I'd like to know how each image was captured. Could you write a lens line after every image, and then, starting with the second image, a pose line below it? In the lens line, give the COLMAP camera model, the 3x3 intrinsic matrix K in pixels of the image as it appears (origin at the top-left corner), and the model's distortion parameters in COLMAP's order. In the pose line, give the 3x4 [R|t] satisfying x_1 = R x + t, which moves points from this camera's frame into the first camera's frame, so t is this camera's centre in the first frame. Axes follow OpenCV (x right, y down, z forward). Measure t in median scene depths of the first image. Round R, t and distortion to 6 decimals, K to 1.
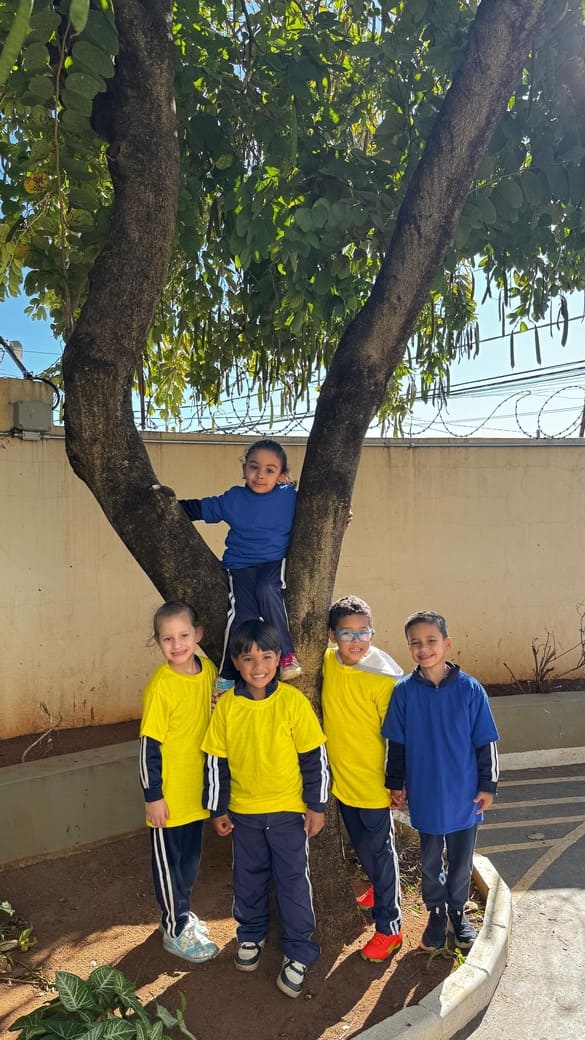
lens RADIAL K [[737.7, 0, 292.5], [0, 737.7, 520.0], [0, 0, 1]] dist [0.106992, 0.000237]
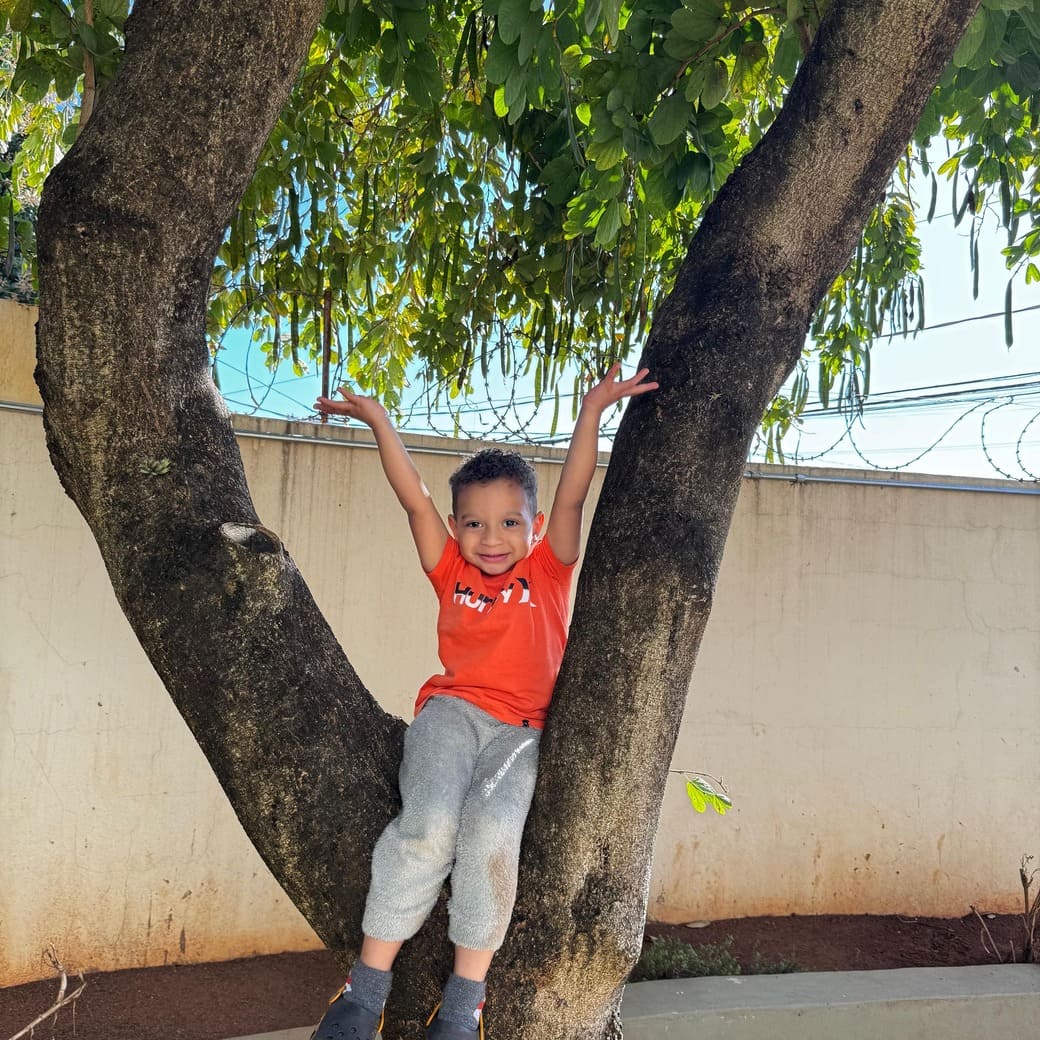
lens RADIAL K [[821.0, 0, 520.0], [0, 821.0, 520.0], [0, 0, 1]] dist [0.016086, -0.001486]
pose [[0.993962, 0.058614, -0.092760, 0.009871], [-0.063799, 0.996503, -0.053956, -0.025212], [0.089273, 0.059548, 0.994225, 0.415039]]
